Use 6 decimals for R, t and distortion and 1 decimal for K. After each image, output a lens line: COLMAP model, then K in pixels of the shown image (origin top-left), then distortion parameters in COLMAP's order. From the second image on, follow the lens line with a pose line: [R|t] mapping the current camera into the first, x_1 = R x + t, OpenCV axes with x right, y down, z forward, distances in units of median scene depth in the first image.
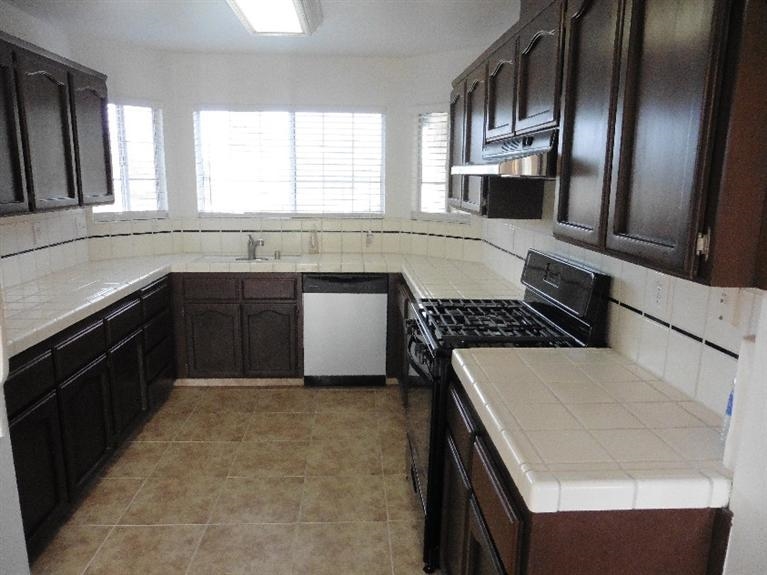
lens RADIAL K [[560.2, 0, 384.9], [0, 560.2, 289.8], [0, 0, 1]] dist [-0.080861, 0.075154]
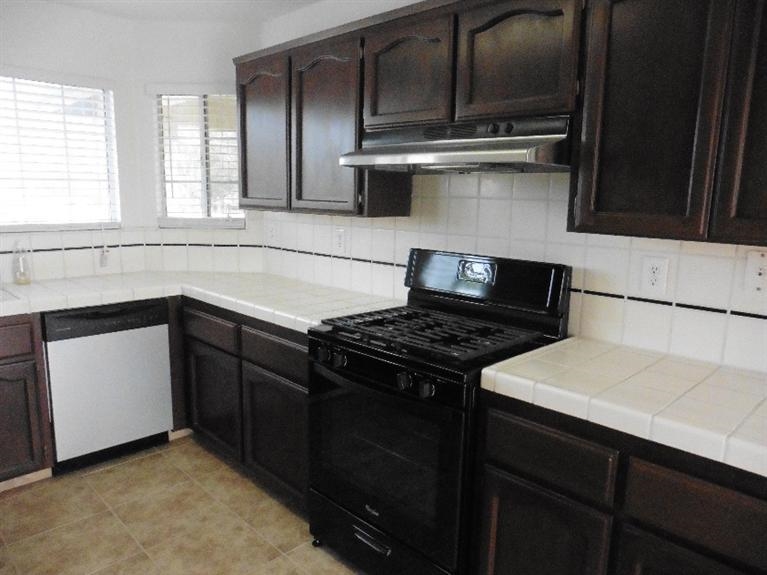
lens RADIAL K [[560.2, 0, 384.9], [0, 560.2, 289.8], [0, 0, 1]] dist [-0.080861, 0.075154]
pose [[0.753415, -0.116429, 0.647155, -0.258909], [0.122923, 0.991787, 0.035326, -0.030202], [-0.645953, 0.052935, 0.761540, 0.226057]]
